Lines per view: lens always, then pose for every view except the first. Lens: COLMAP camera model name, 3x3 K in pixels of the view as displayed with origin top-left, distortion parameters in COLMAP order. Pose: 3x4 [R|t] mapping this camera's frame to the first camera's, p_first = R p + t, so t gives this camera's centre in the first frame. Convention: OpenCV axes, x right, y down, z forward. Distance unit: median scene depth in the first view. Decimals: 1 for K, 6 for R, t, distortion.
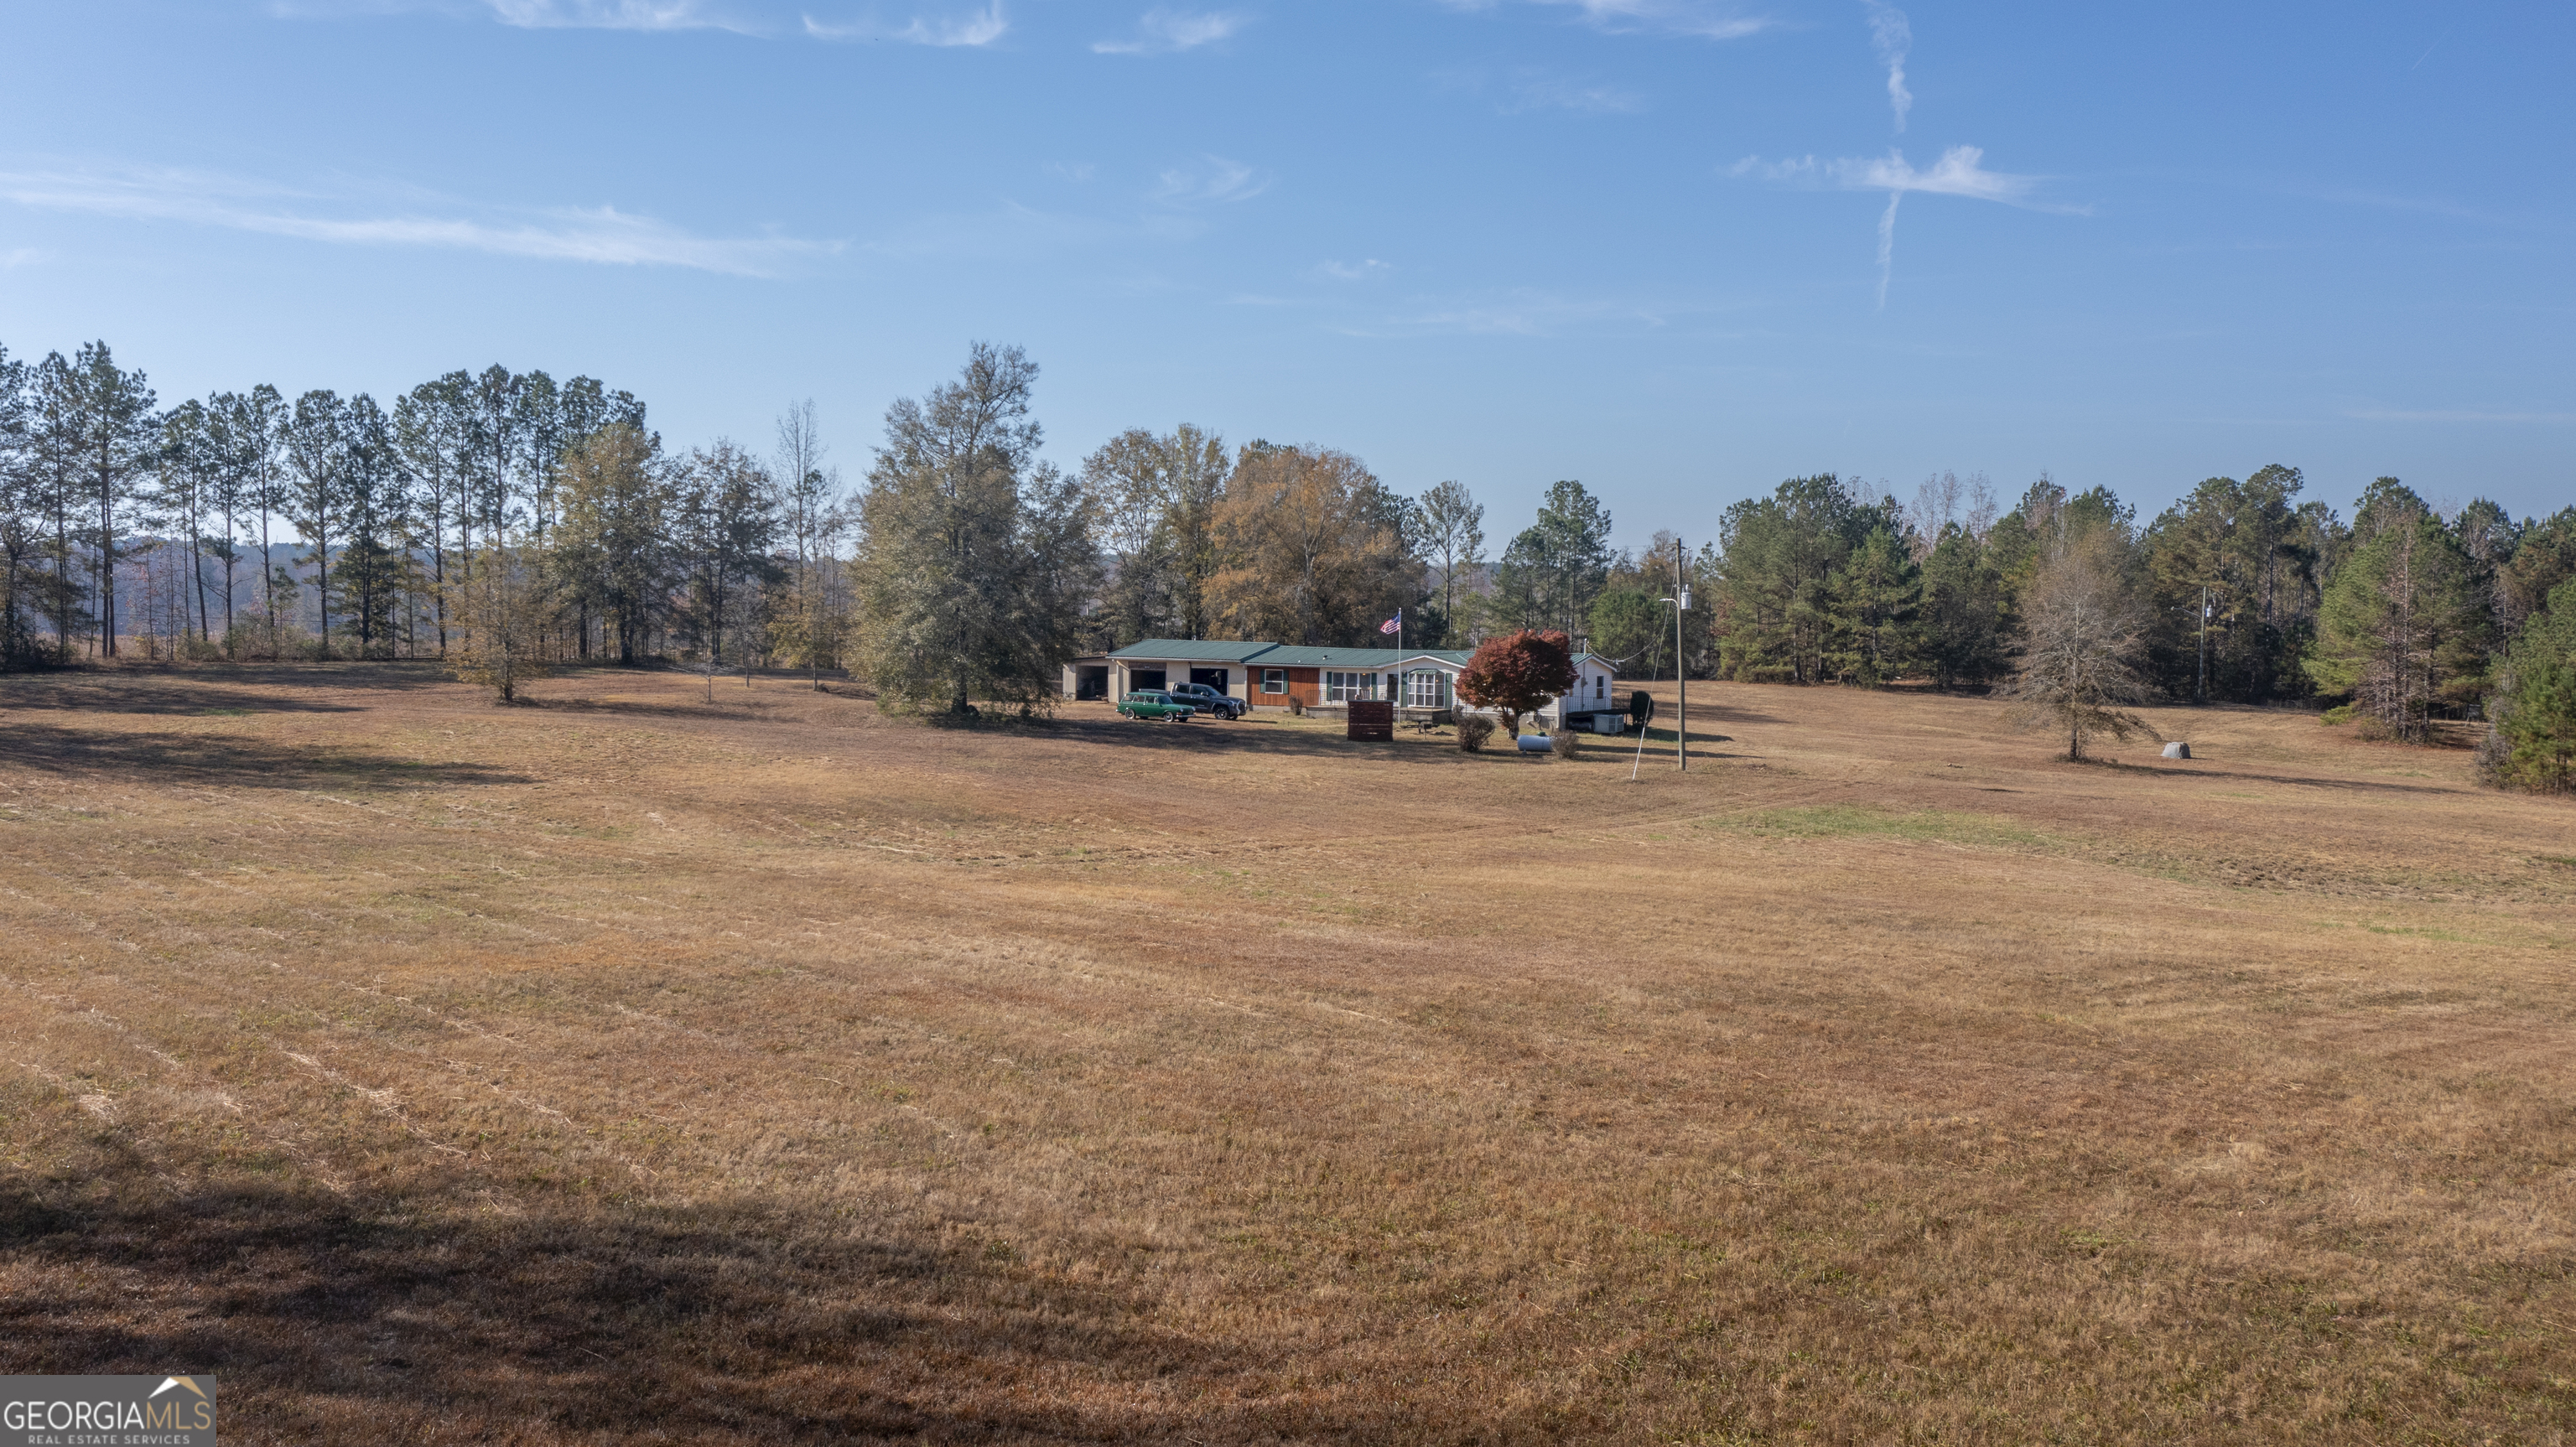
lens RADIAL K [[2051.8, 0, 1288.5], [0, 2051.8, 719.9], [0, 0, 1]] dist [-0.002547, 0.009712]
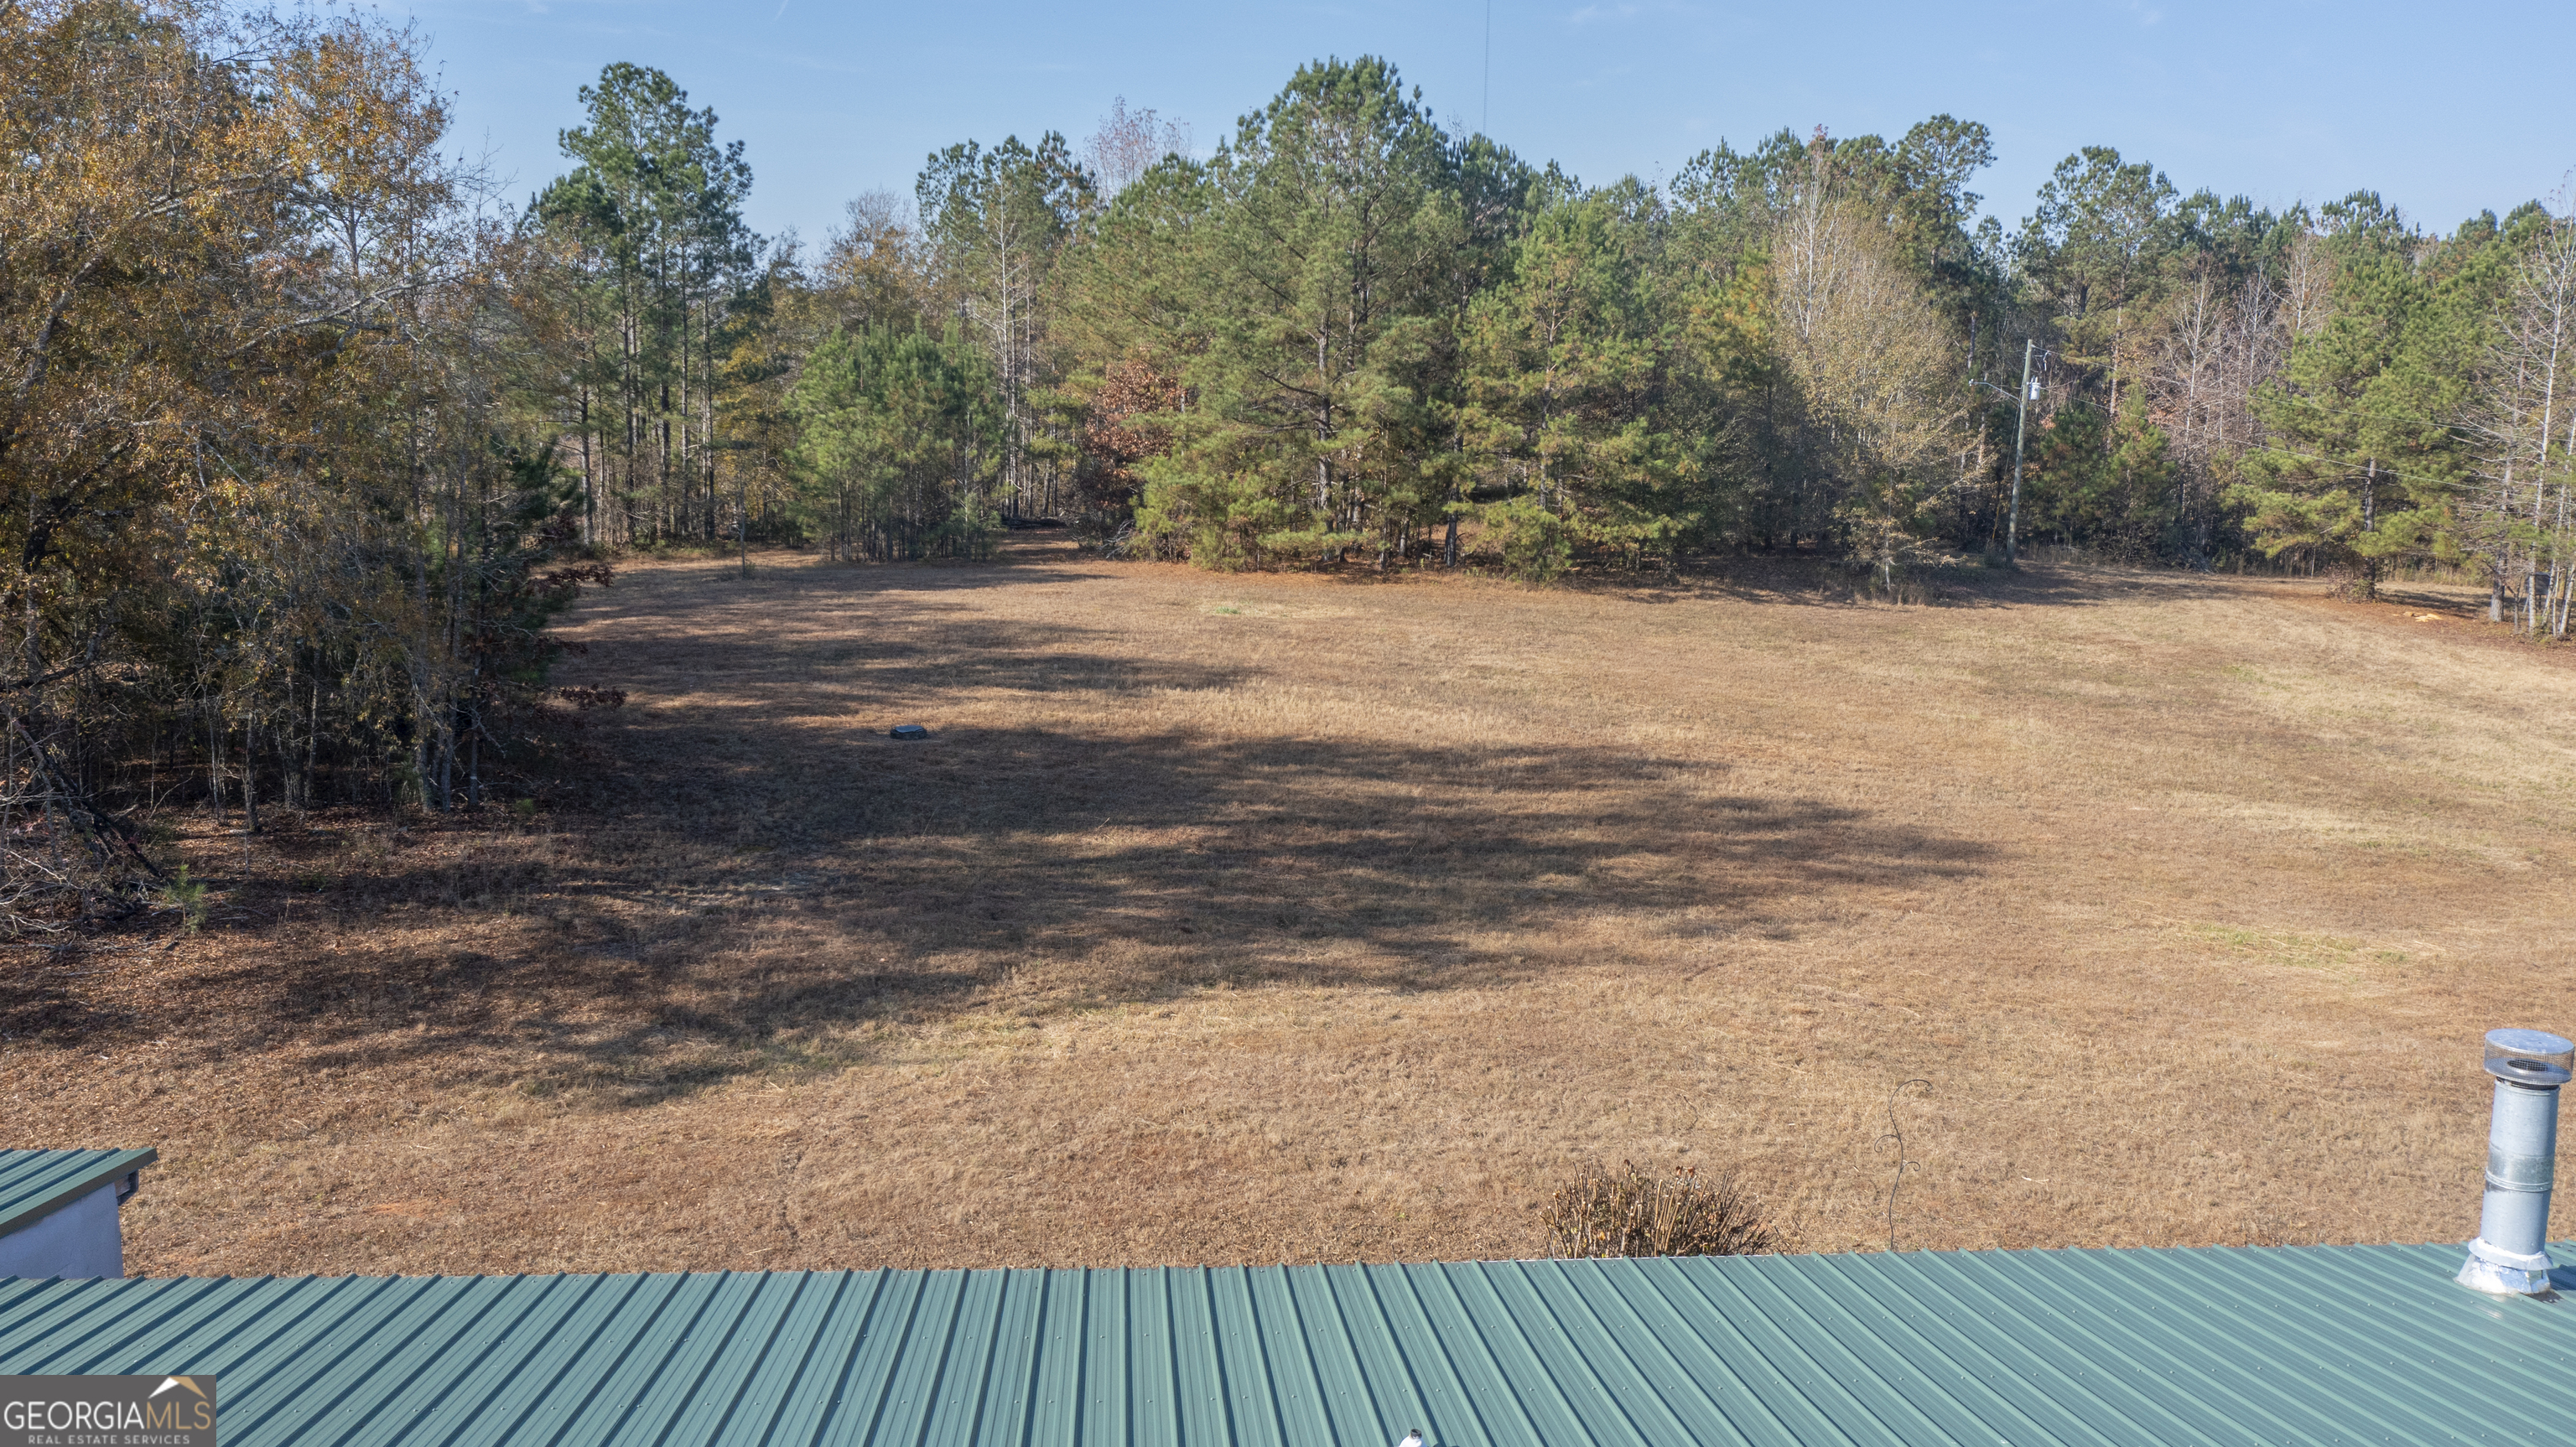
lens RADIAL K [[2051.8, 0, 1289.2], [0, 2051.8, 720.1], [0, 0, 1]] dist [-0.002547, 0.009712]
pose [[0.813319, -0.098070, 0.573493, -0.010043], [0.016609, 0.989204, 0.145603, -0.047246], [-0.581581, -0.108896, 0.806167, 0.632590]]
